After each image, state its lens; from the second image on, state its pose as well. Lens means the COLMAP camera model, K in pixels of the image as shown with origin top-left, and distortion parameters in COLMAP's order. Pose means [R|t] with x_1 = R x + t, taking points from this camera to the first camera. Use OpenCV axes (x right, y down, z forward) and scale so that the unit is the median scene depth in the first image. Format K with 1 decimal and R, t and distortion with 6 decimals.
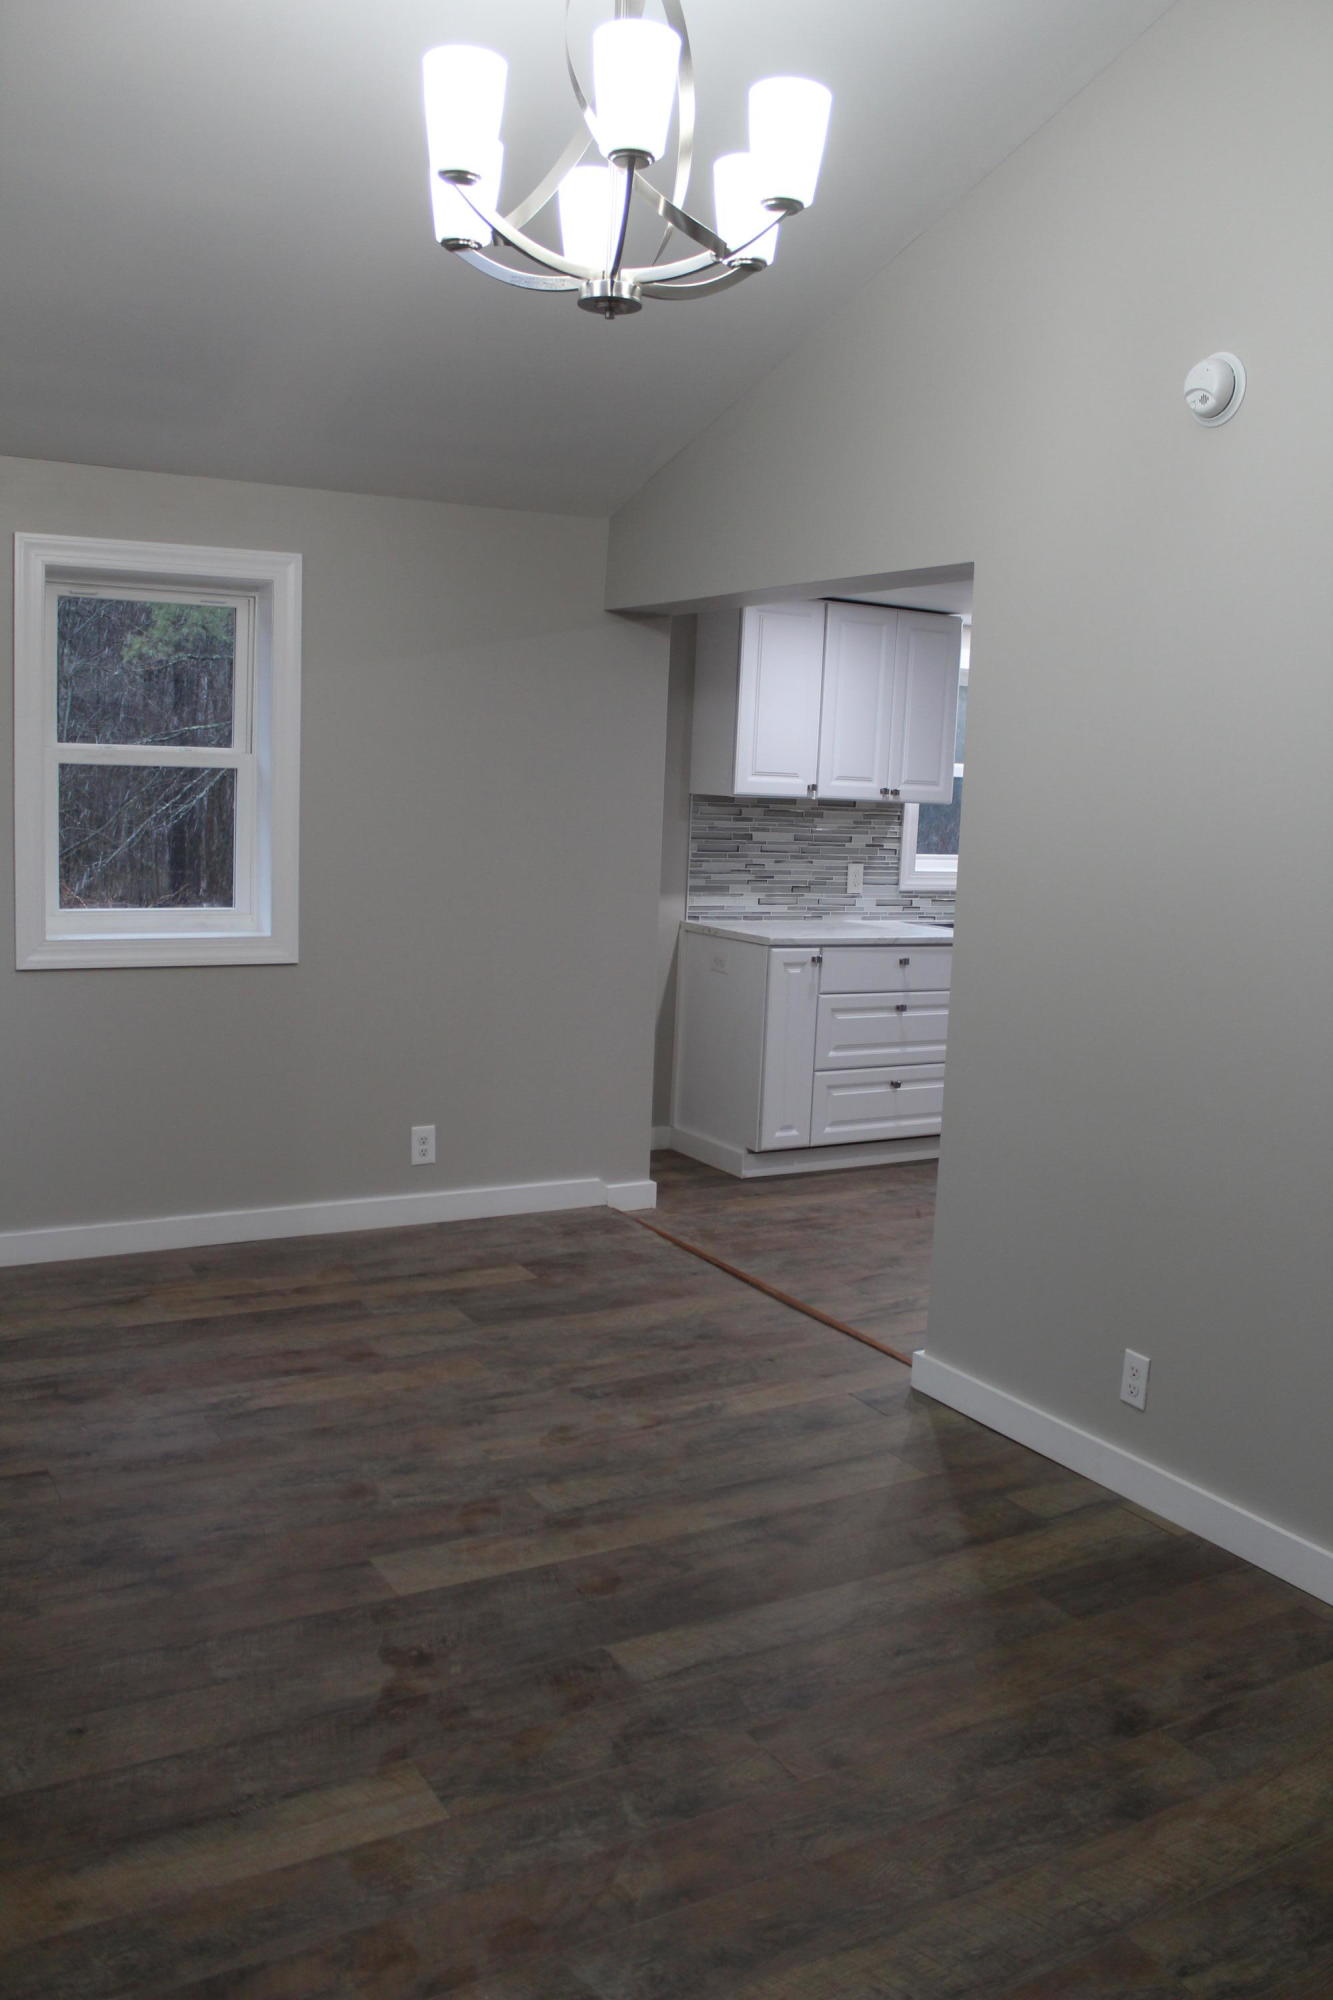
lens RADIAL K [[1695.4, 0, 666.5], [0, 1695.4, 1000.0], [0, 0, 1]] dist [-0.155552, 0.178274]
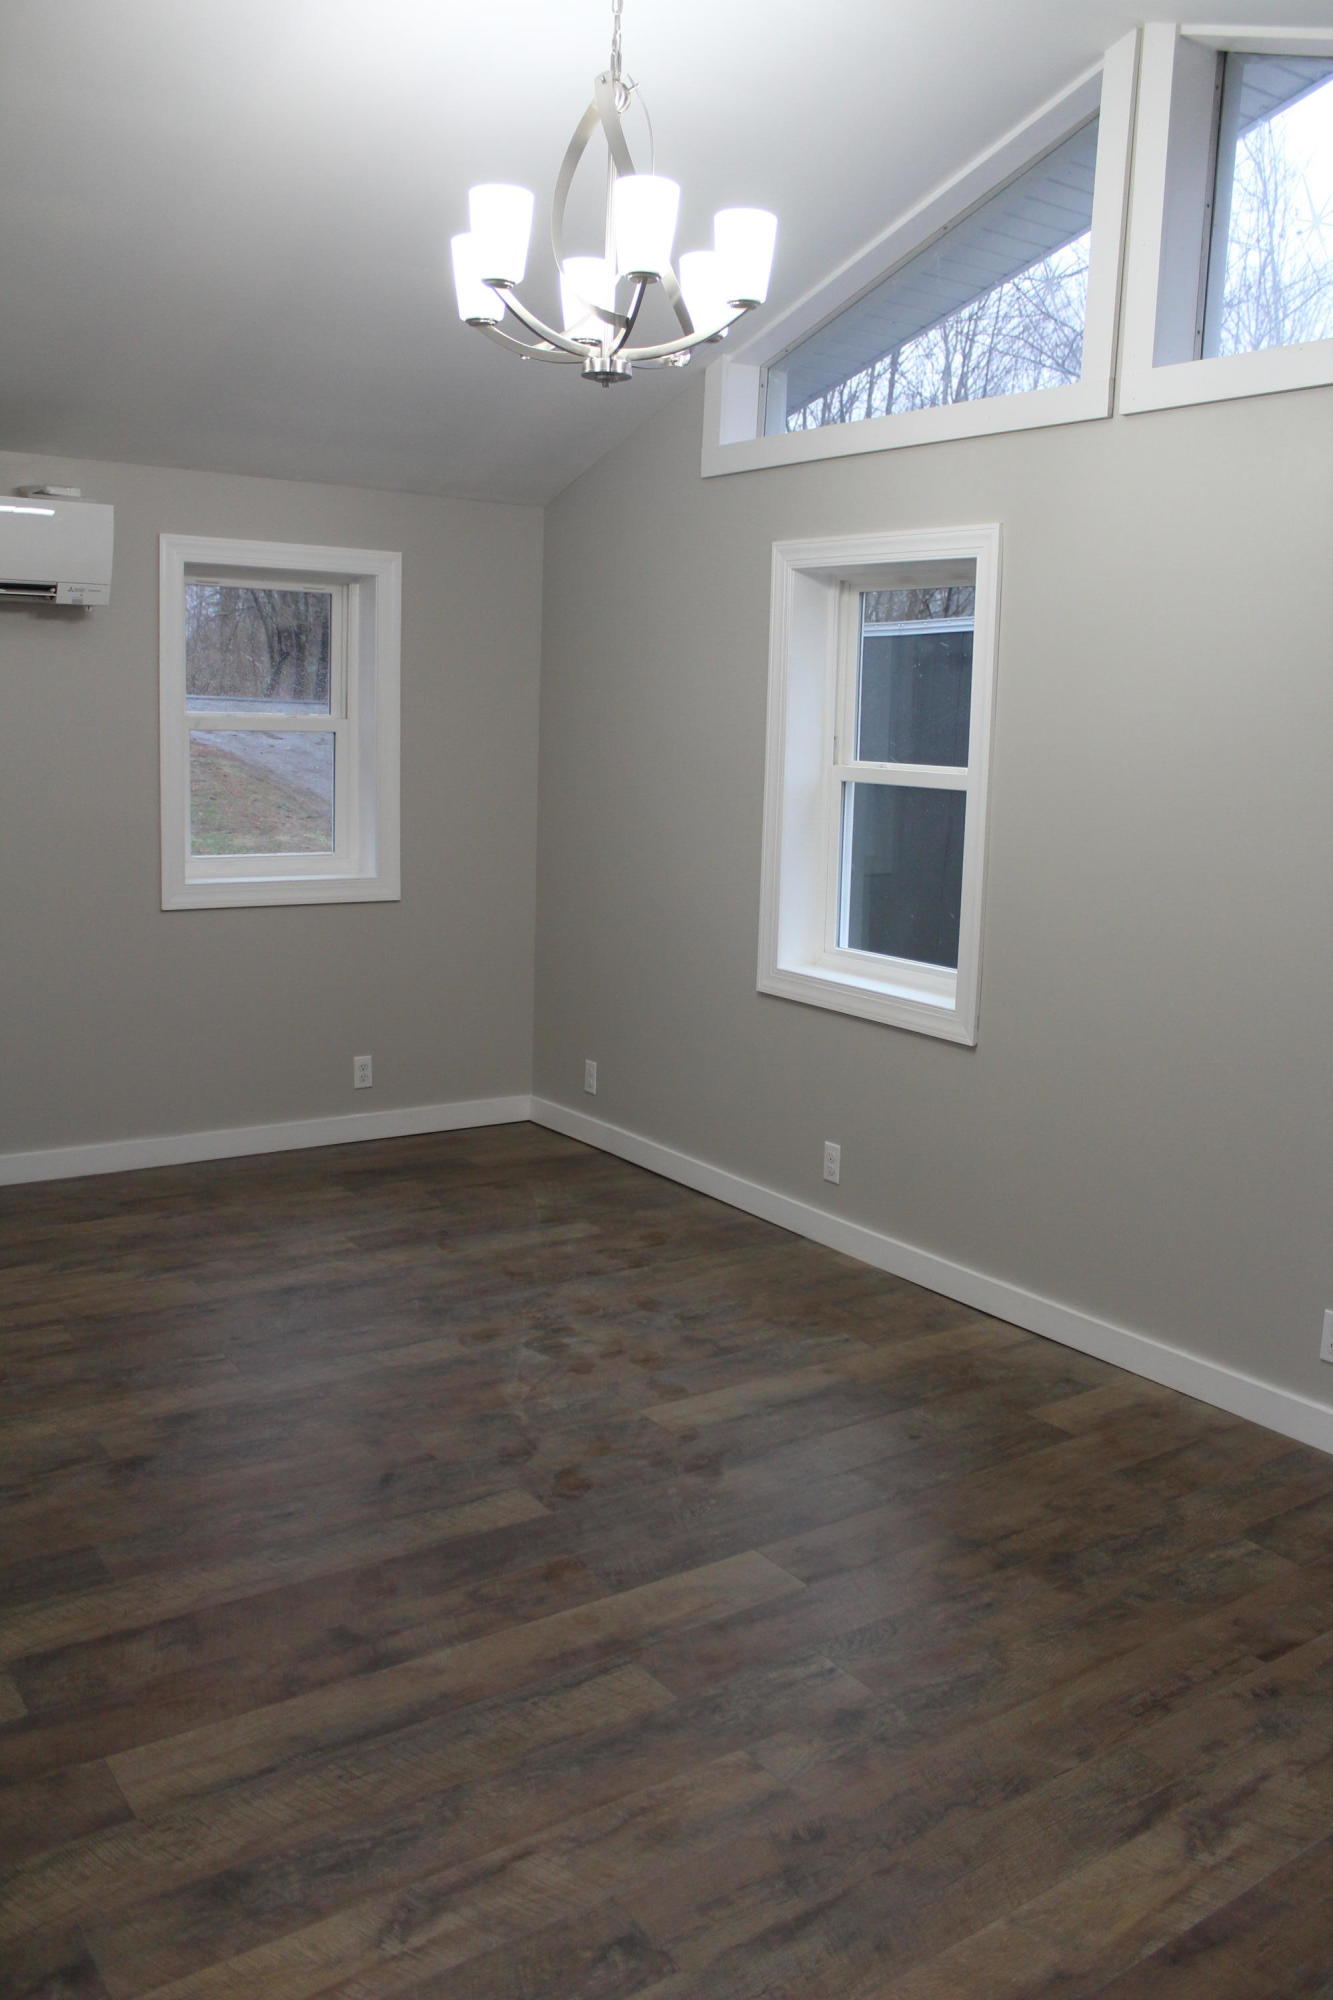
lens RADIAL K [[1695.4, 0, 666.5], [0, 1695.4, 1000.0], [0, 0, 1]] dist [-0.155552, 0.178274]
pose [[-0.993775, -0.055394, -0.096660, 0.013300], [-0.081447, 0.953222, 0.291092, -0.257858], [0.076013, 0.297153, -0.951800, 1.807750]]
